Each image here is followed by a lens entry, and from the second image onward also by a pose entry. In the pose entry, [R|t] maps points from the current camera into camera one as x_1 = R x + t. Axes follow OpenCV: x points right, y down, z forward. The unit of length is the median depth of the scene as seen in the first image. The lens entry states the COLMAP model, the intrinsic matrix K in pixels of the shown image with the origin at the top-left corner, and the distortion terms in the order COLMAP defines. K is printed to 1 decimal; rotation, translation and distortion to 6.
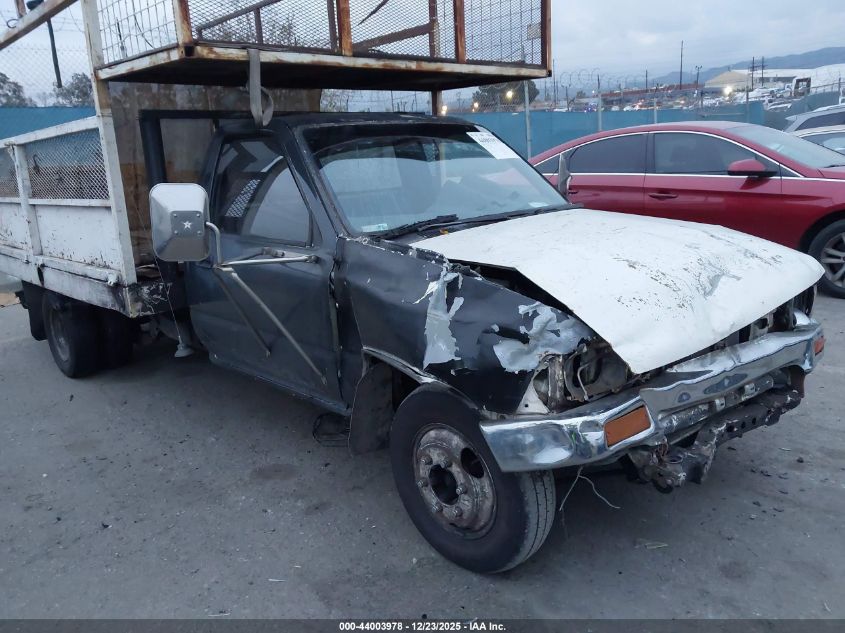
lens RADIAL K [[675.5, 0, 422.5], [0, 675.5, 316.5], [0, 0, 1]] dist [-0.003318, -0.004931]
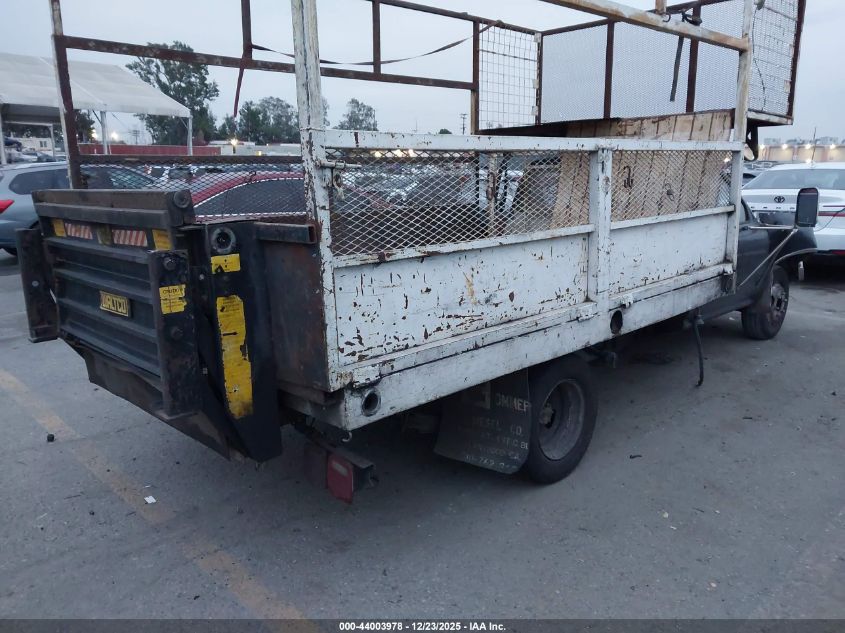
lens RADIAL K [[675.5, 0, 422.5], [0, 675.5, 316.5], [0, 0, 1]] dist [-0.003318, -0.004931]
pose [[-0.012949, -0.156235, 0.987635, -1.494739], [0.259966, 0.953226, 0.154200, -0.274590], [-0.965531, 0.258748, 0.028272, 1.342962]]
